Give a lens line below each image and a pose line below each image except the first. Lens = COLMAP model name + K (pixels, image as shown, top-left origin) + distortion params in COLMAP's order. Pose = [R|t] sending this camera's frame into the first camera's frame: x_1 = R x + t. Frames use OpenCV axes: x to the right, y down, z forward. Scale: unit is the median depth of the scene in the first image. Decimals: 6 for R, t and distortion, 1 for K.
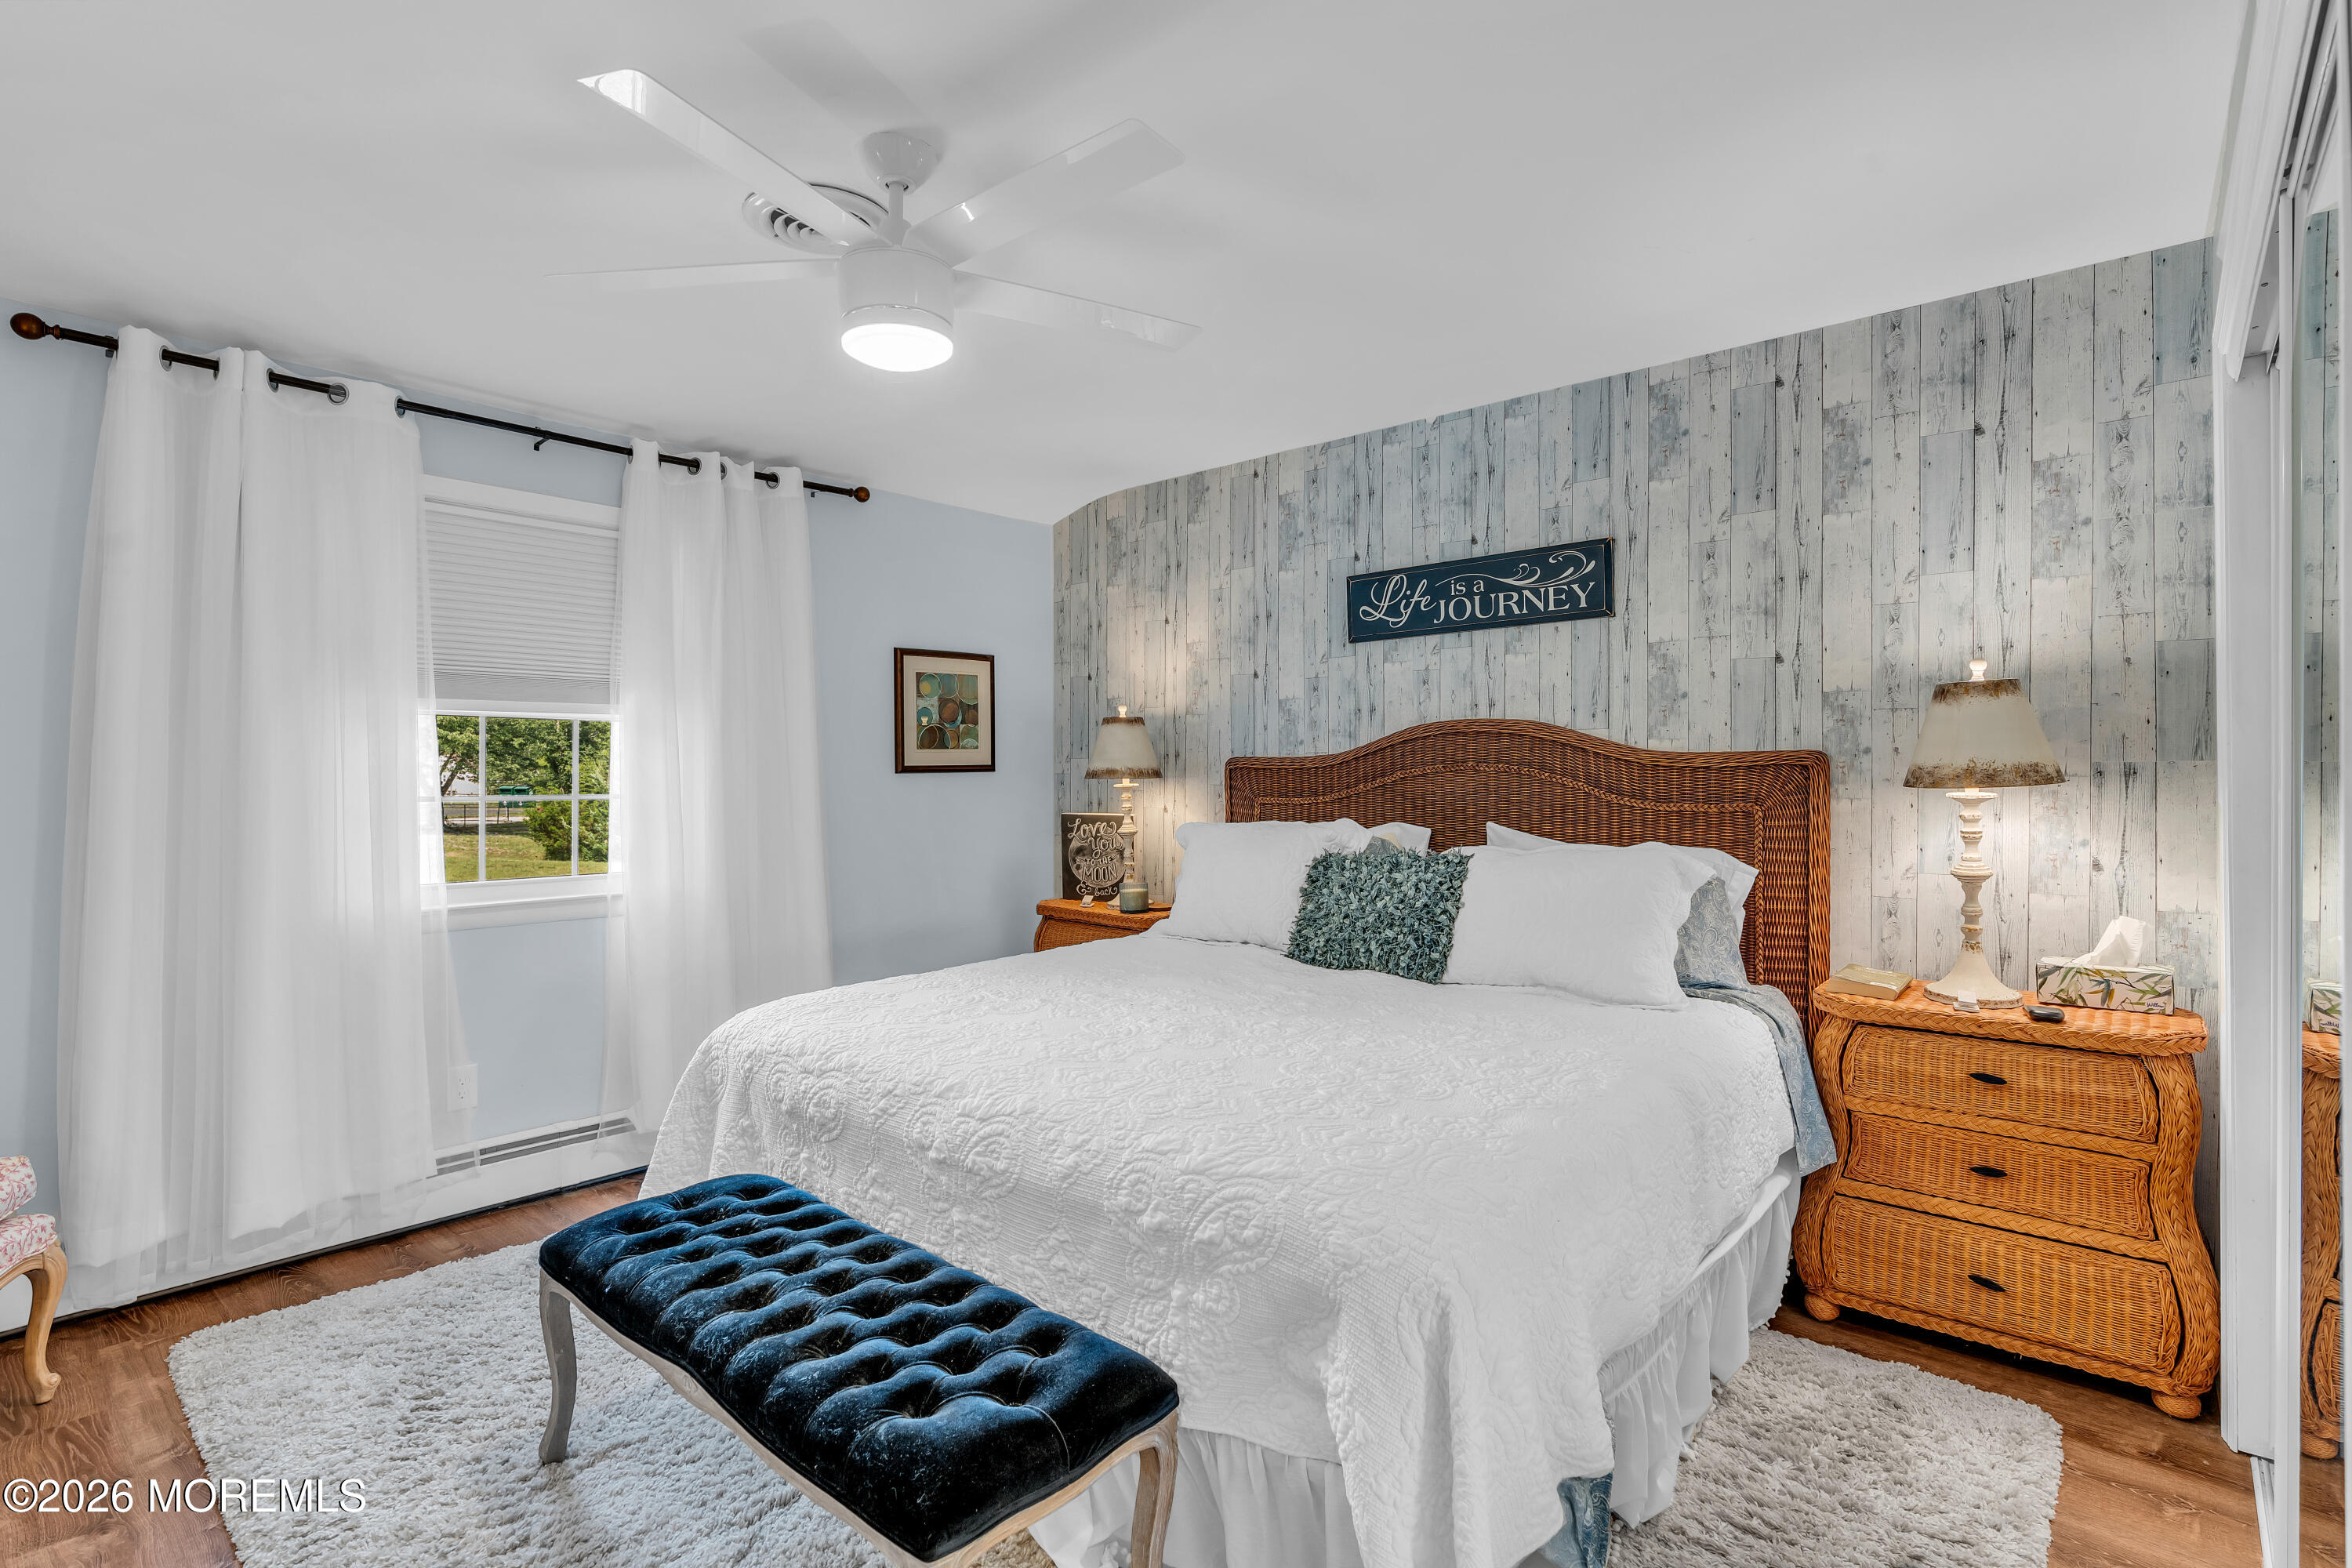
lens RADIAL K [[1129.0, 0, 1161.9], [0, 1129.0, 763.7], [0, 0, 1]] dist [-0.011931, 0.005006]
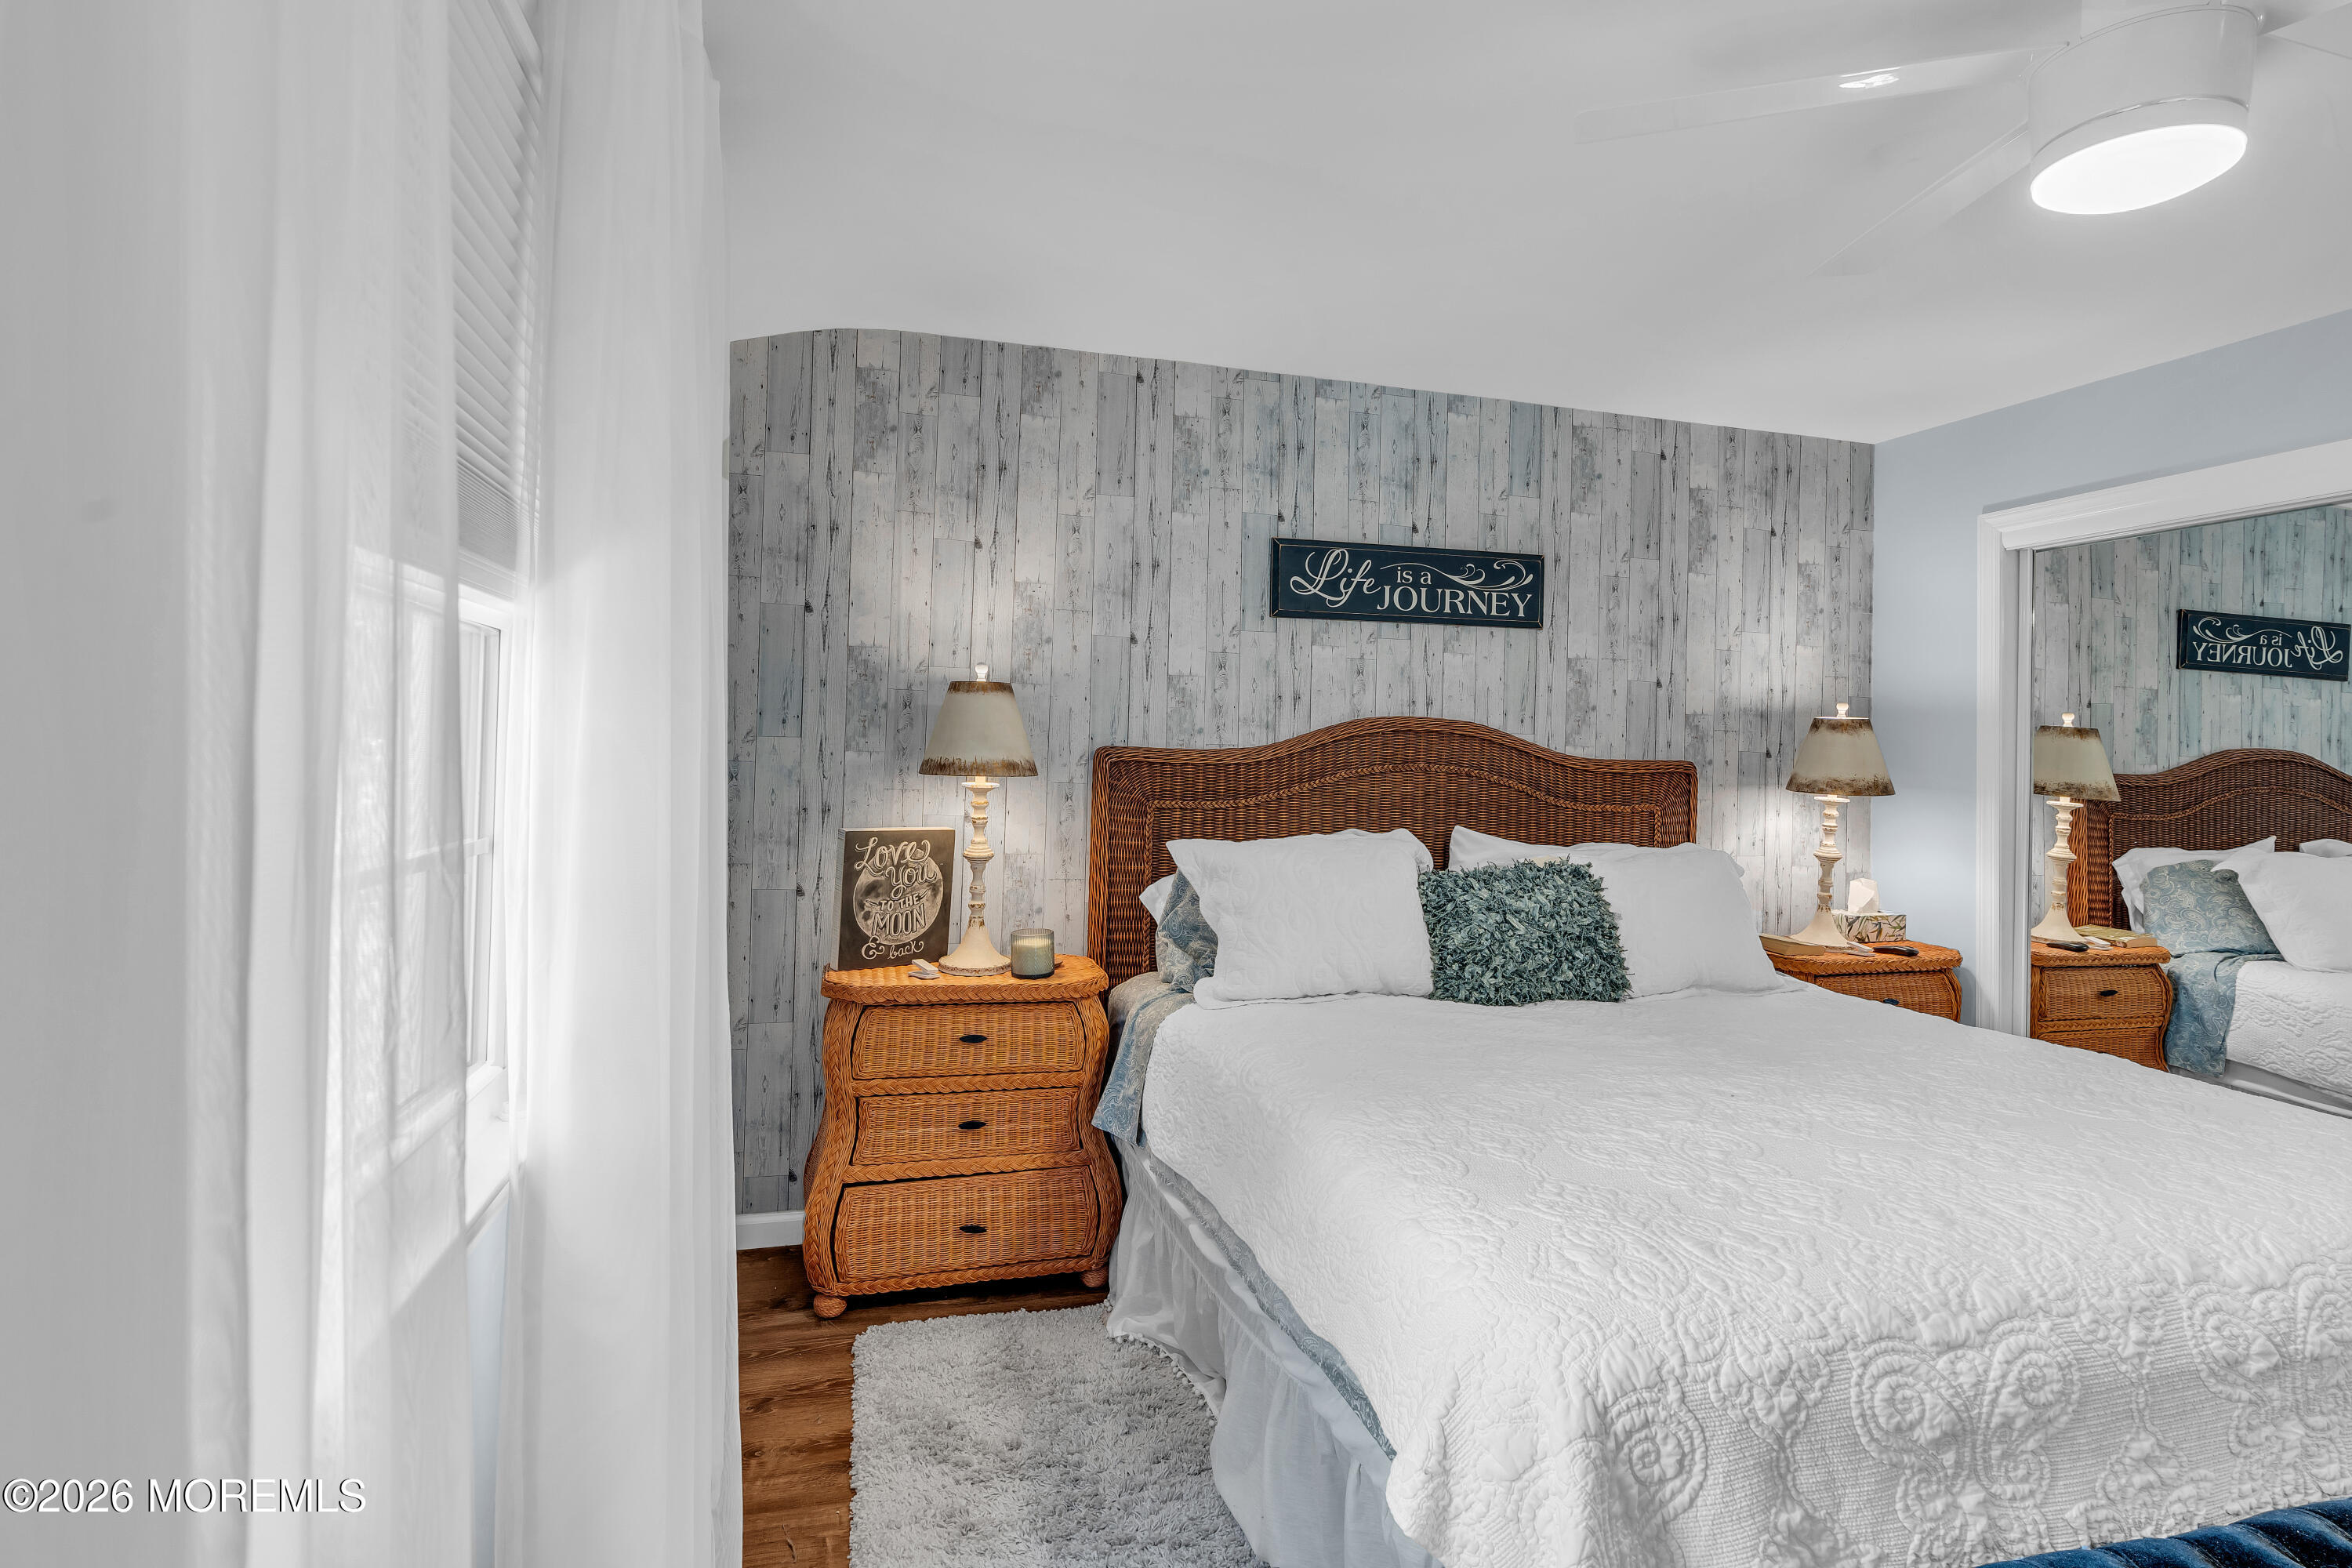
lens RADIAL K [[1129.0, 0, 1127.8], [0, 1129.0, 731.6], [0, 0, 1]] dist [-0.011931, 0.005006]
pose [[0.549676, 0.031483, 0.834785, -0.673032], [-0.029832, 0.999392, -0.018047, -0.003123], [-0.834845, -0.014983, 0.550281, 0.707638]]
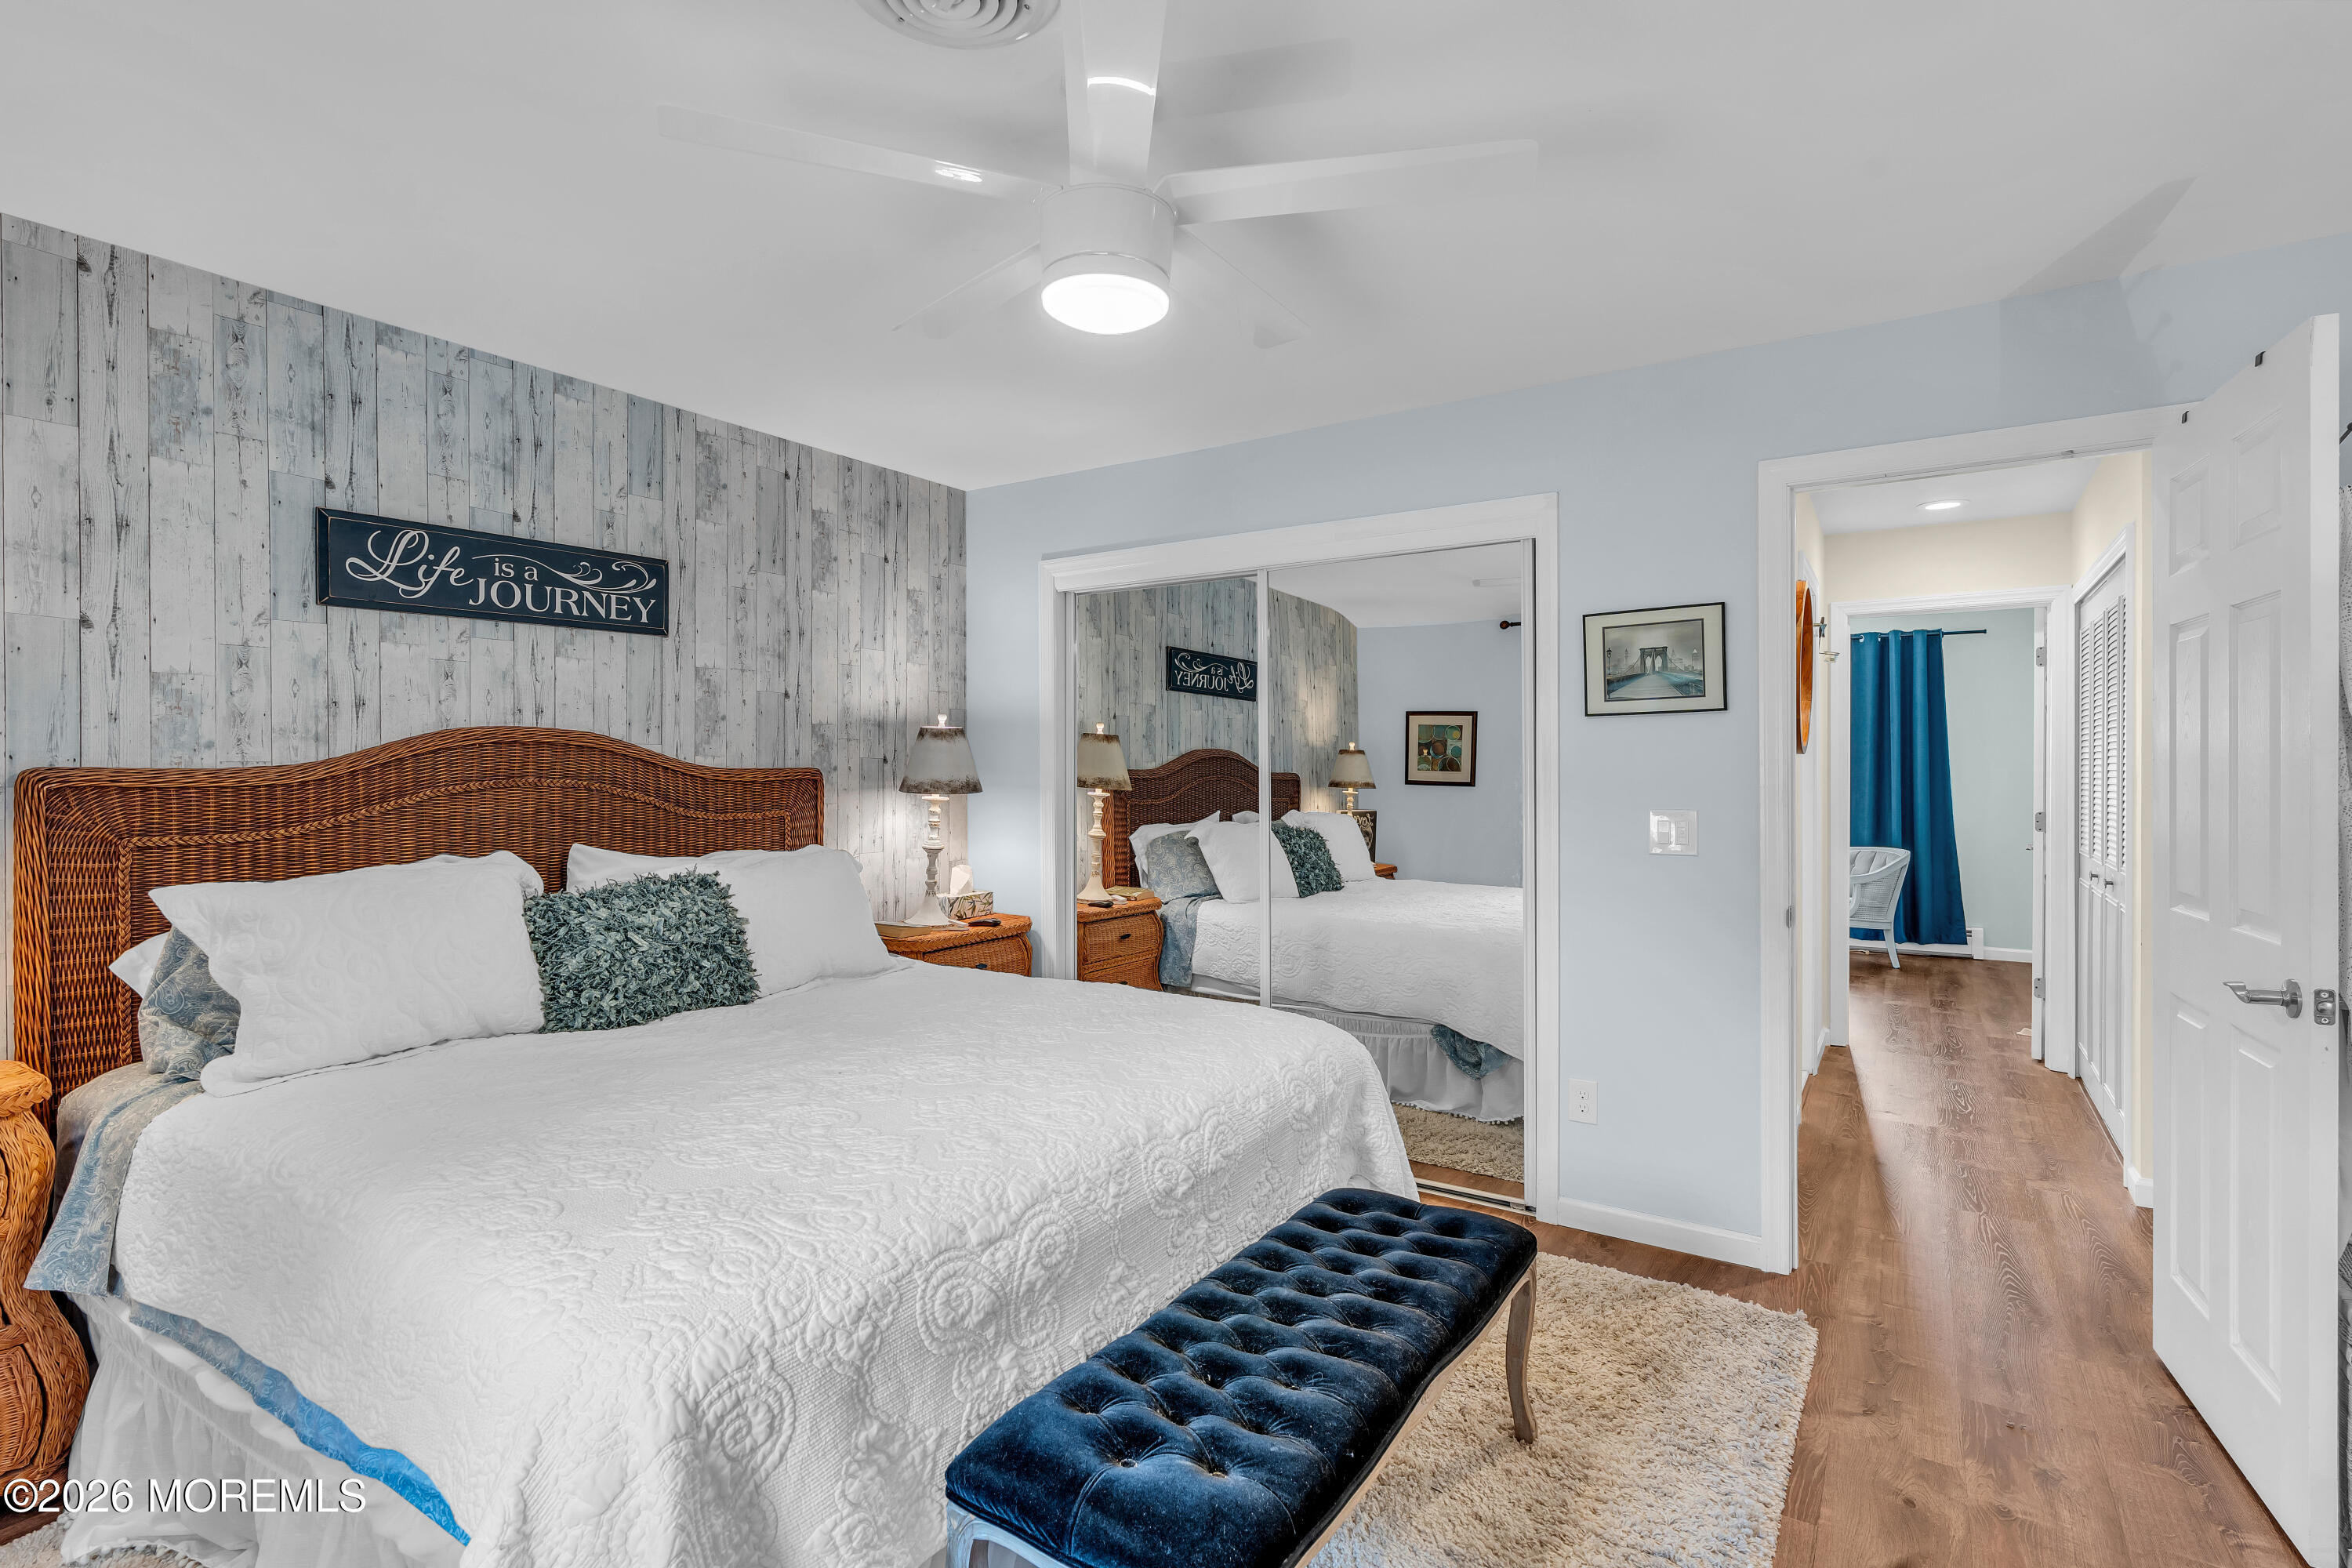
lens RADIAL K [[1129.0, 0, 1165.7], [0, 1129.0, 778.0], [0, 0, 1]] dist [-0.011931, 0.005006]
pose [[-0.141817, -0.003193, 0.989888, -0.665224], [-0.001707, 0.999994, 0.002981, -0.004104], [-0.989891, -0.001267, -0.141822, 0.662830]]
